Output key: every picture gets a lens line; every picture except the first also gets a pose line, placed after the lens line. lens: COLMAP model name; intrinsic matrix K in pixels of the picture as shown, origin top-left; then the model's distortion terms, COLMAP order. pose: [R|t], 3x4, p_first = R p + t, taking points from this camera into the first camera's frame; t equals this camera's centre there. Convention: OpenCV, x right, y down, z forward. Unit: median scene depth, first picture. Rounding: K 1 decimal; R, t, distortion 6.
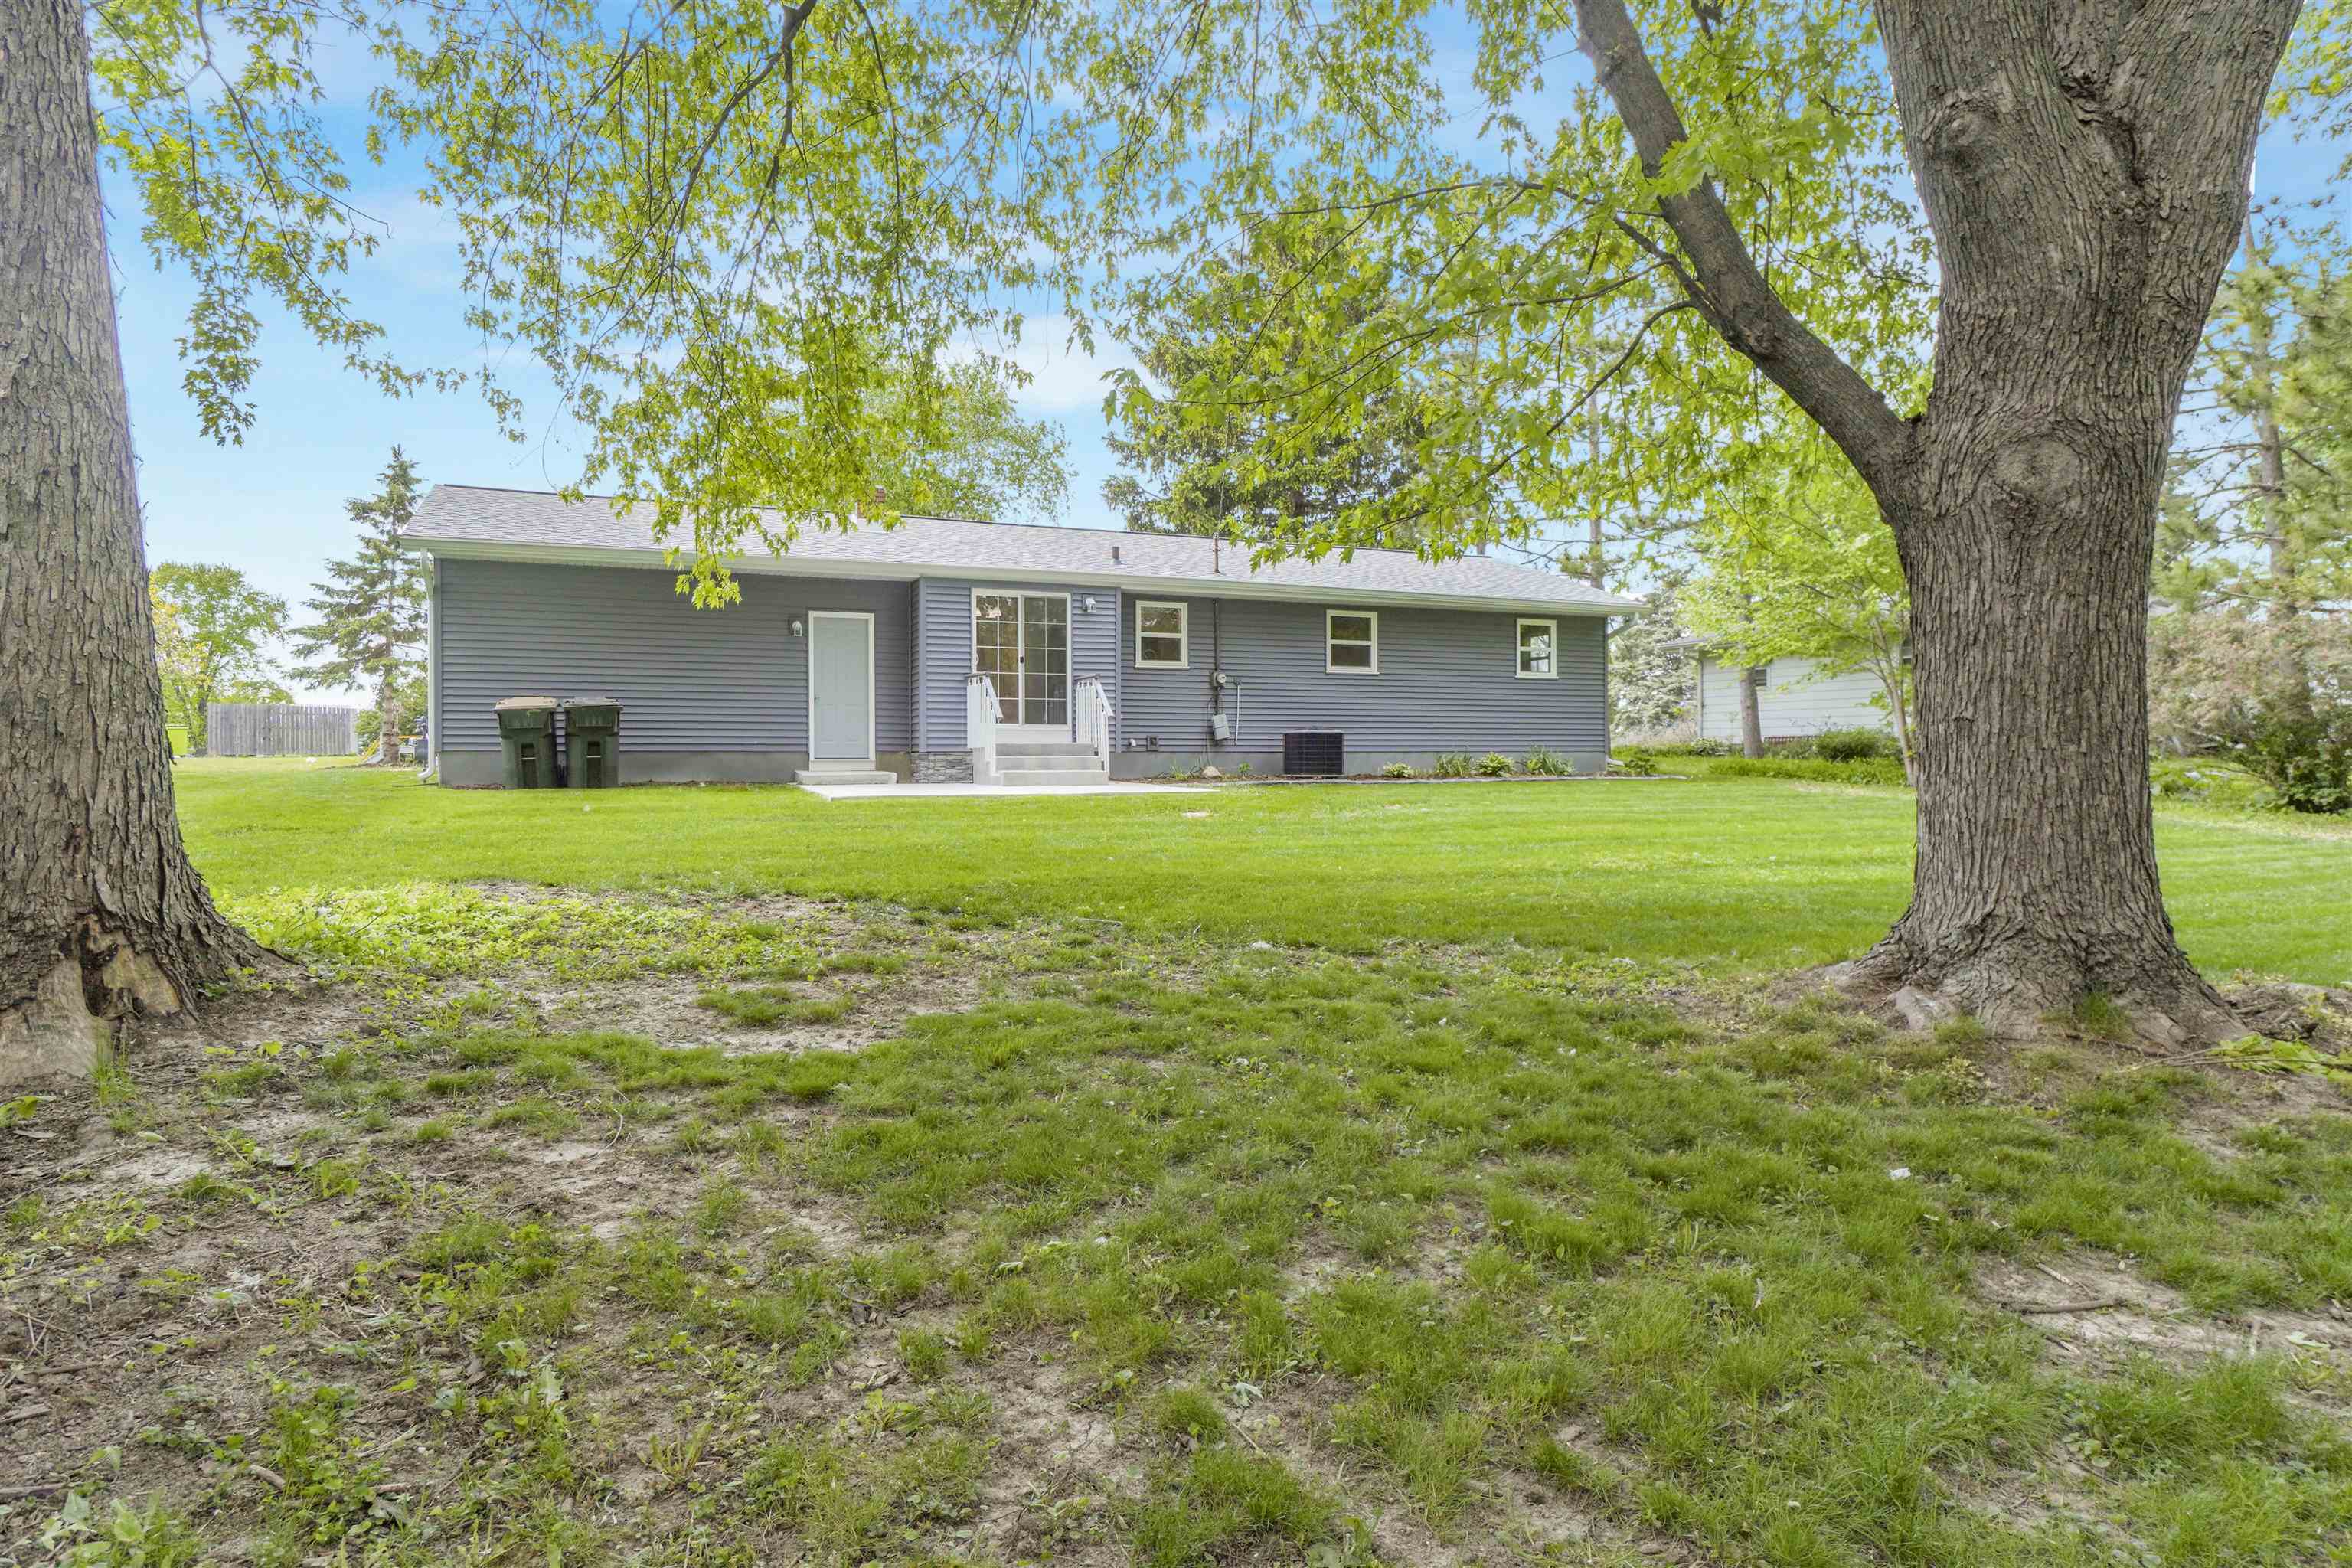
lens RADIAL K [[1316.3, 0, 1176.0], [0, 1316.3, 784.0], [0, 0, 1]] dist [-0.029343, -0.000091]
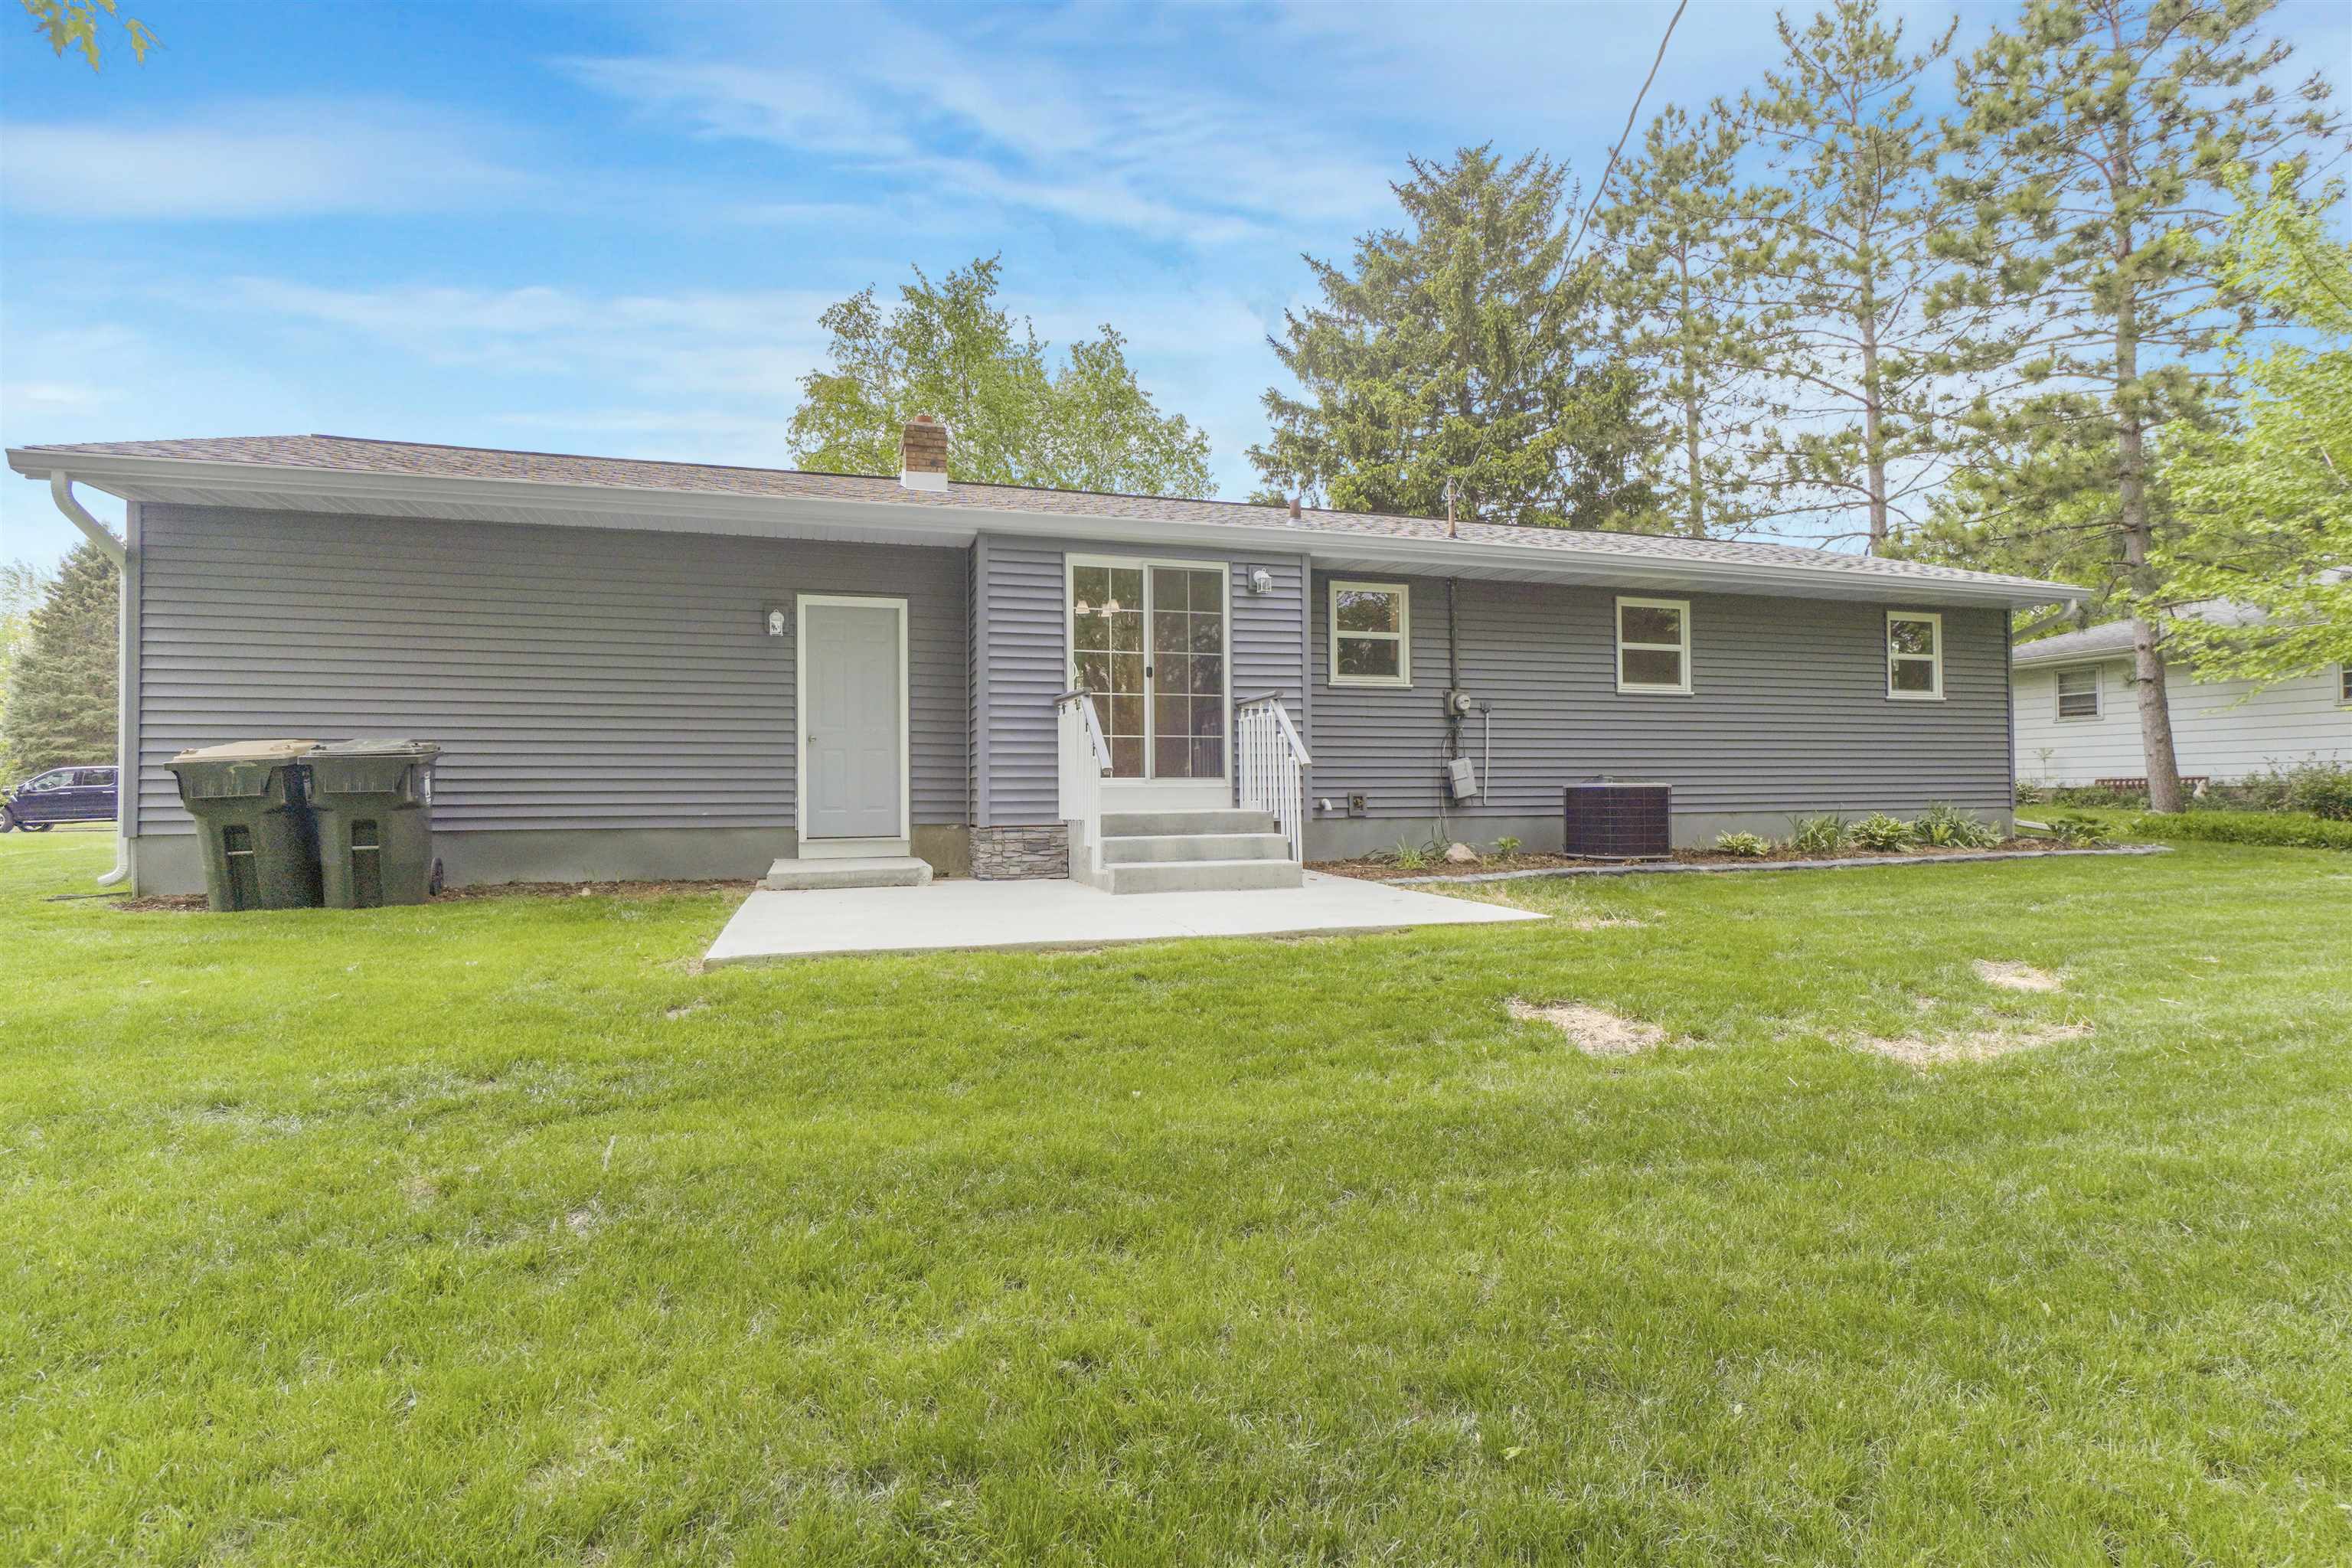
lens RADIAL K [[1068.6, 0, 1176.0], [0, 1068.6, 784.0], [0, 0, 1]] dist [-0.000052, 0.000039]
pose [[0.994548, -0.007488, -0.104011, -0.053582], [0.004485, 0.999567, -0.029069, -0.028157], [0.104184, 0.028444, 0.994151, 0.506803]]
